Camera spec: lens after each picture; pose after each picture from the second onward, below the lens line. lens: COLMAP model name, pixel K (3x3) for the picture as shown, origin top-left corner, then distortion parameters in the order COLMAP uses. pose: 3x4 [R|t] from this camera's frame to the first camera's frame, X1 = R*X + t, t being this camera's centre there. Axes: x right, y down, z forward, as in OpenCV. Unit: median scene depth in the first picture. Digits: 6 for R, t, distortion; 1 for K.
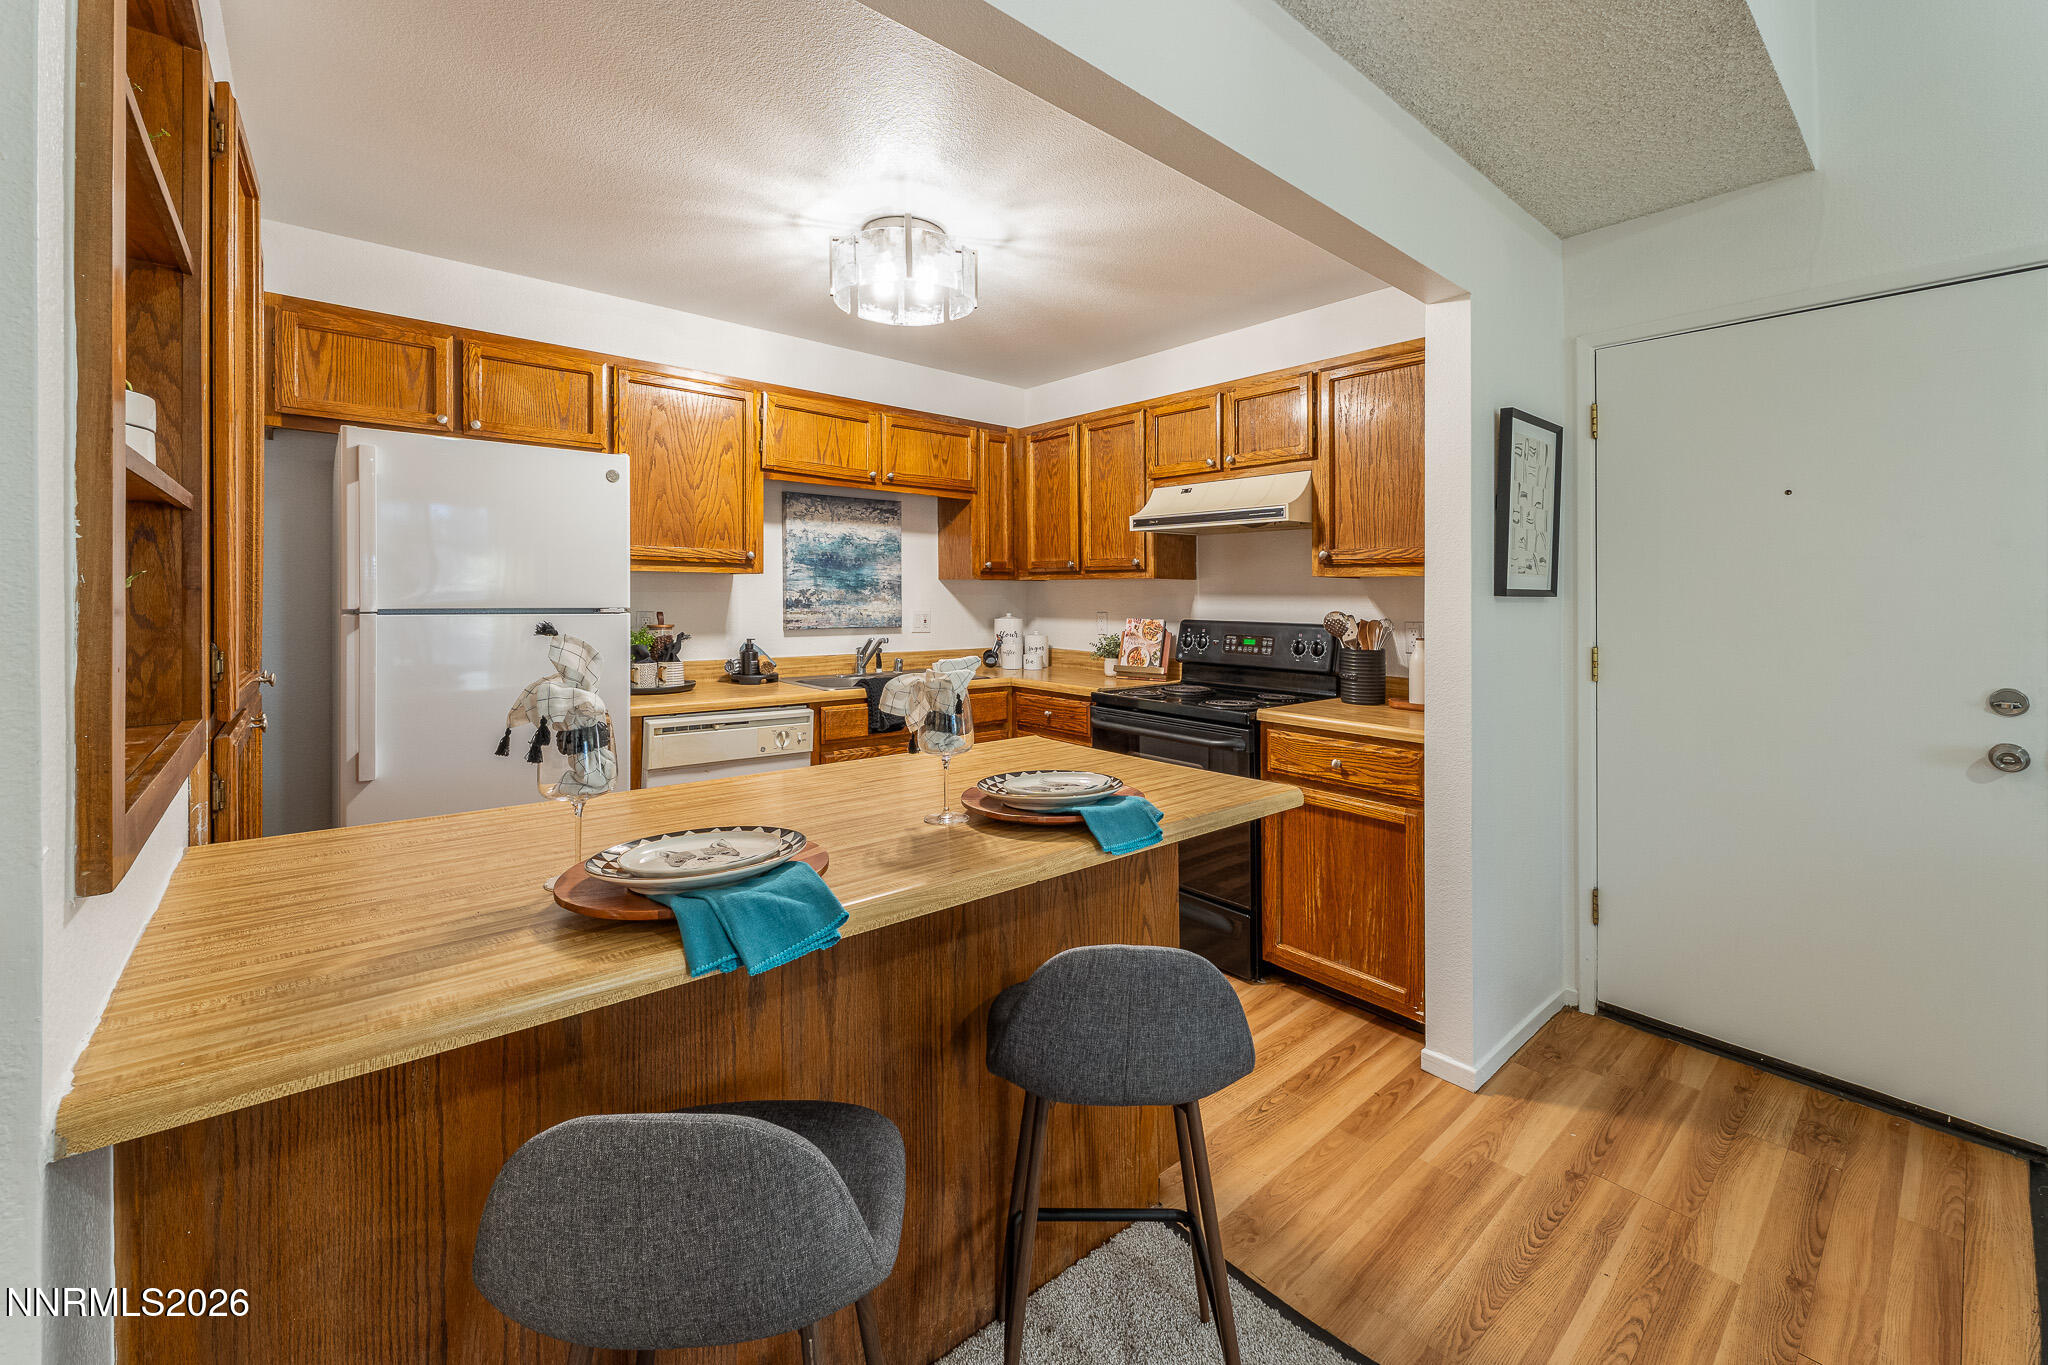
lens RADIAL K [[793.0, 0, 1042.3], [0, 793.0, 592.0], [0, 0, 1]] dist [-0.003533, -0.000017]
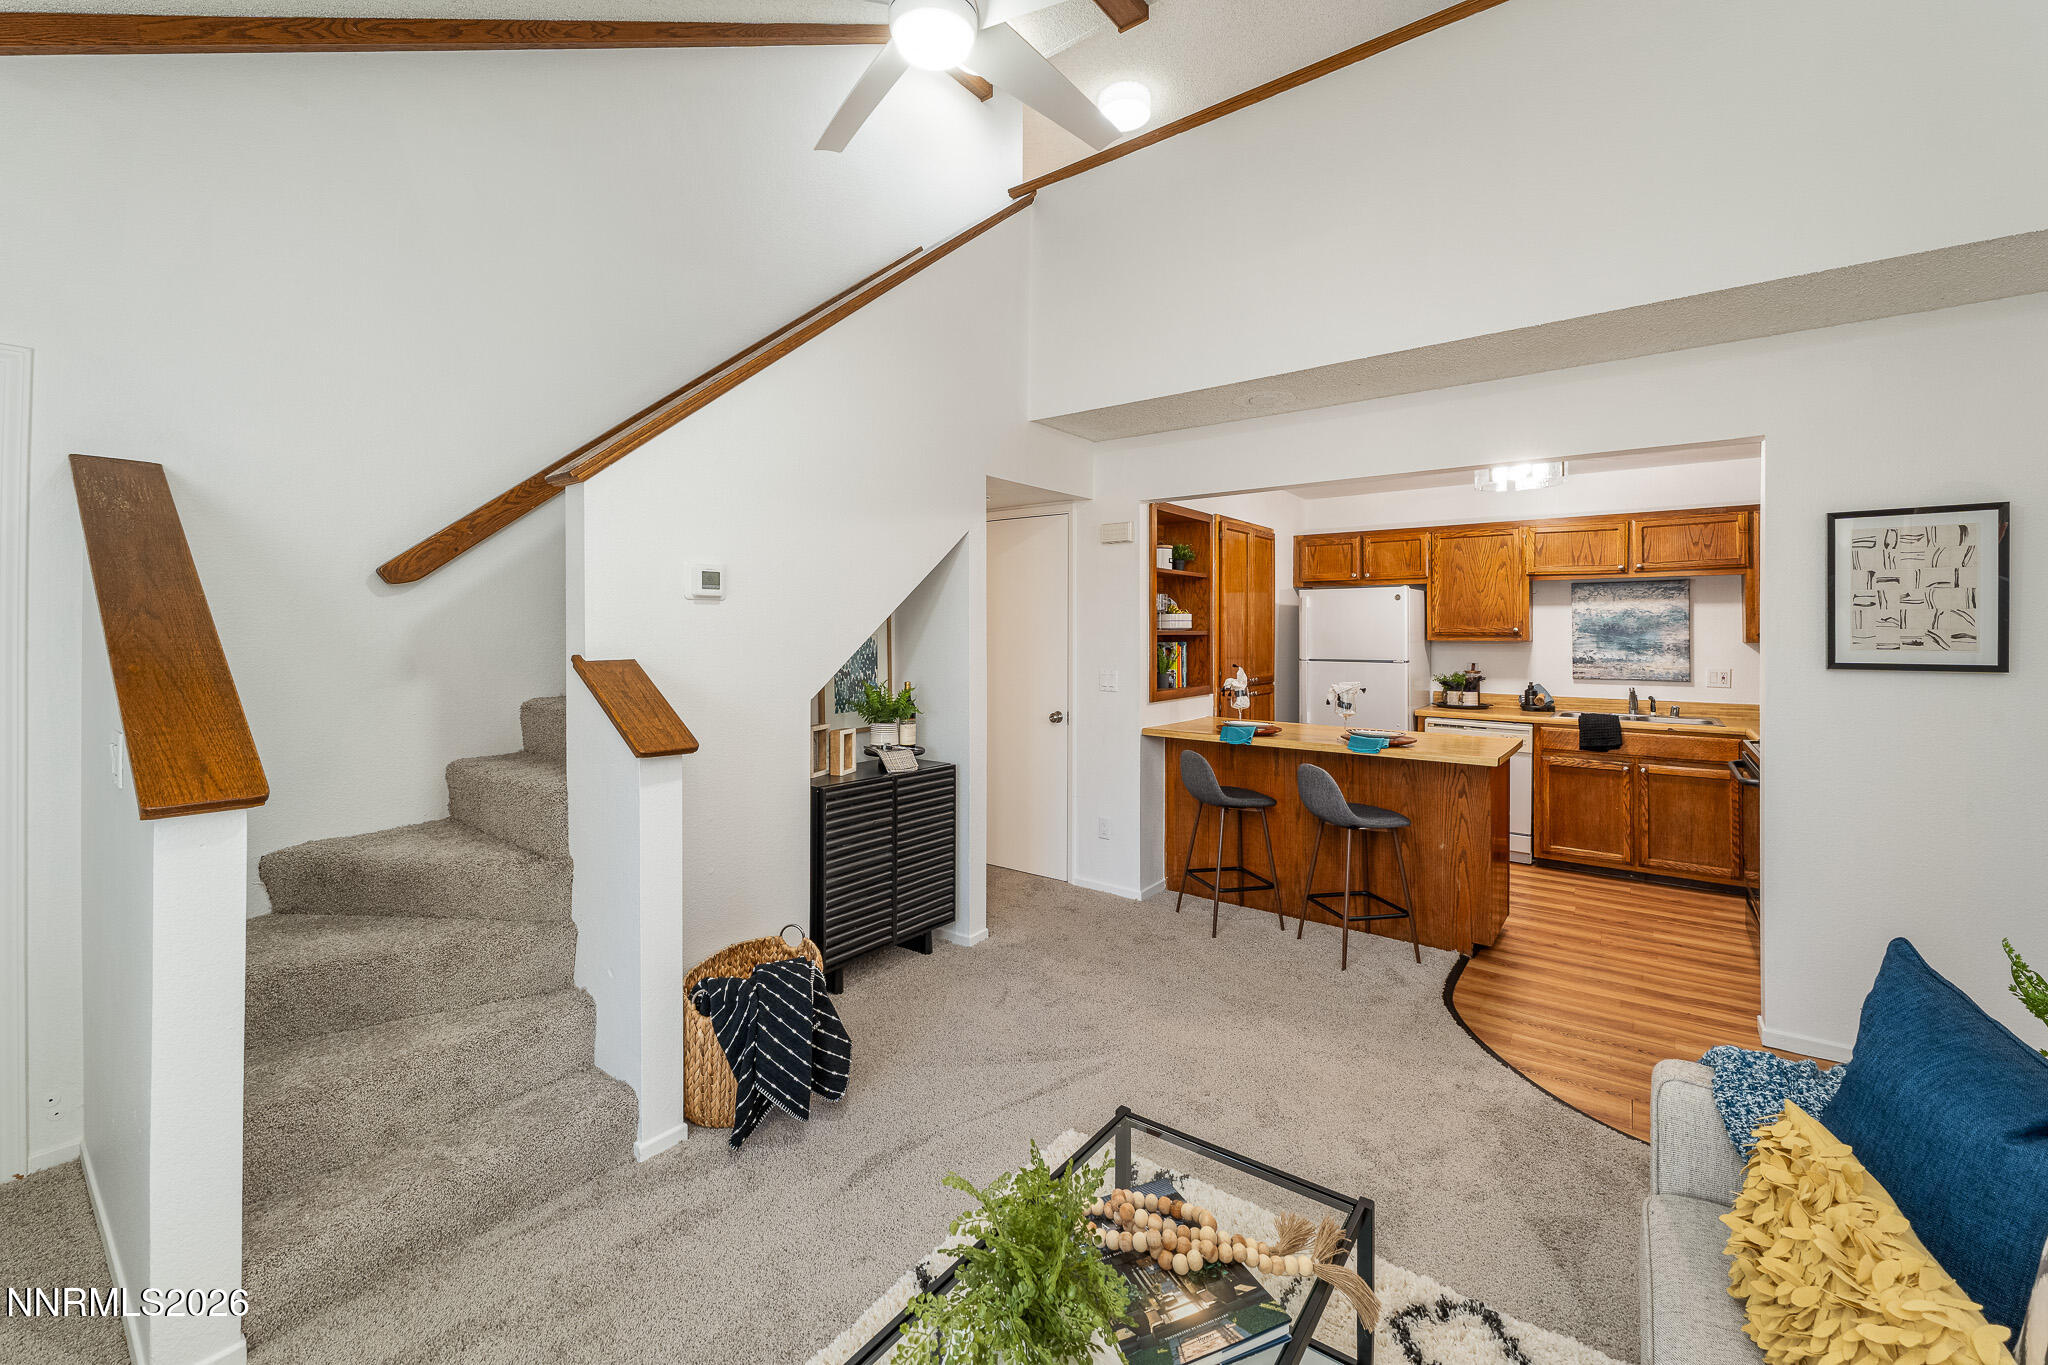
lens RADIAL K [[832.2, 0, 1019.4], [0, 832.2, 625.1], [0, 0, 1]] dist [0.001807, -0.000179]
pose [[0.205335, -0.016617, -0.978551, 0.951595], [0.002483, 0.999861, -0.016458, -0.026752], [0.978689, 0.000949, 0.205348, -0.299914]]
